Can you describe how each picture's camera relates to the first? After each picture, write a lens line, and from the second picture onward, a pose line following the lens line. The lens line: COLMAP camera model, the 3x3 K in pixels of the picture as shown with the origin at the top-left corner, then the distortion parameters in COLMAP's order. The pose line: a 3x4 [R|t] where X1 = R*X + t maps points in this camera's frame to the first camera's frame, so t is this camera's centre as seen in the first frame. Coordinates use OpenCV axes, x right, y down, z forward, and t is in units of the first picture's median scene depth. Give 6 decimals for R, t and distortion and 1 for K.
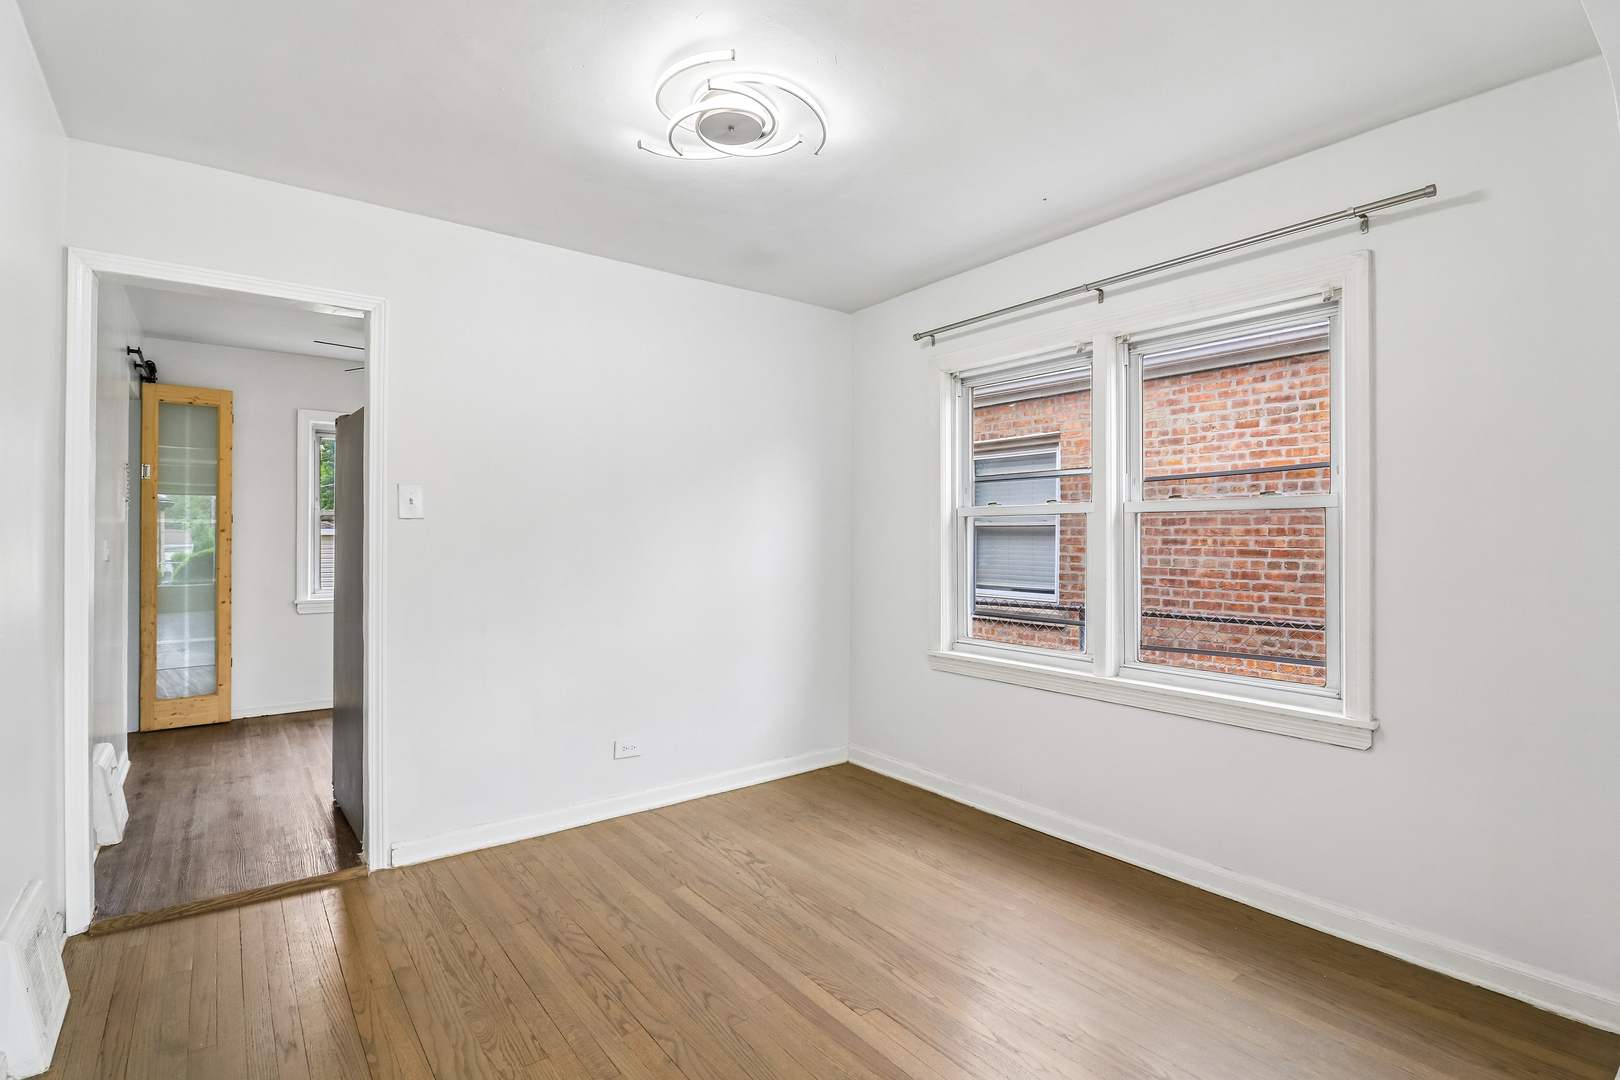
lens RADIAL K [[778.4, 0, 816.2], [0, 778.4, 534.6], [0, 0, 1]] dist [-0.001010, -0.002357]
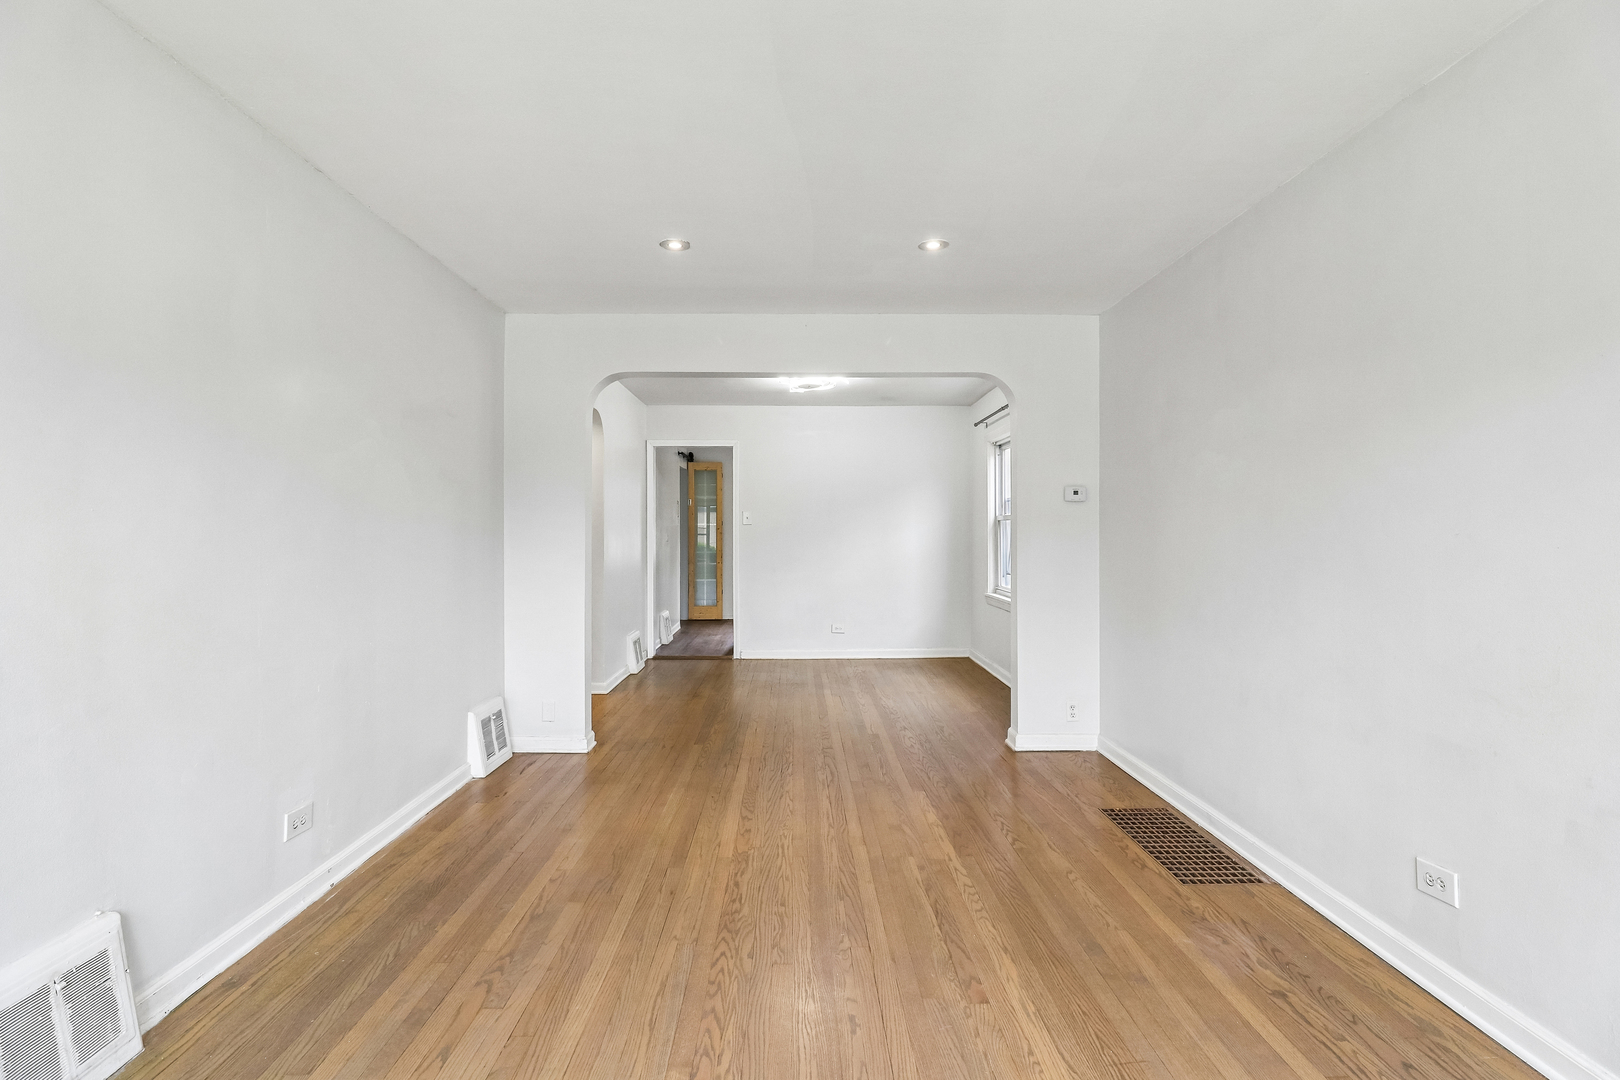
lens RADIAL K [[778.4, 0, 825.1], [0, 778.4, 536.0], [0, 0, 1]] dist [-0.001010, -0.002357]
pose [[0.816666, 0.002930, -0.577103, 0.905641], [0.000382, 0.999984, 0.005619, 0.002859], [0.577110, -0.004809, 0.816652, -0.729328]]
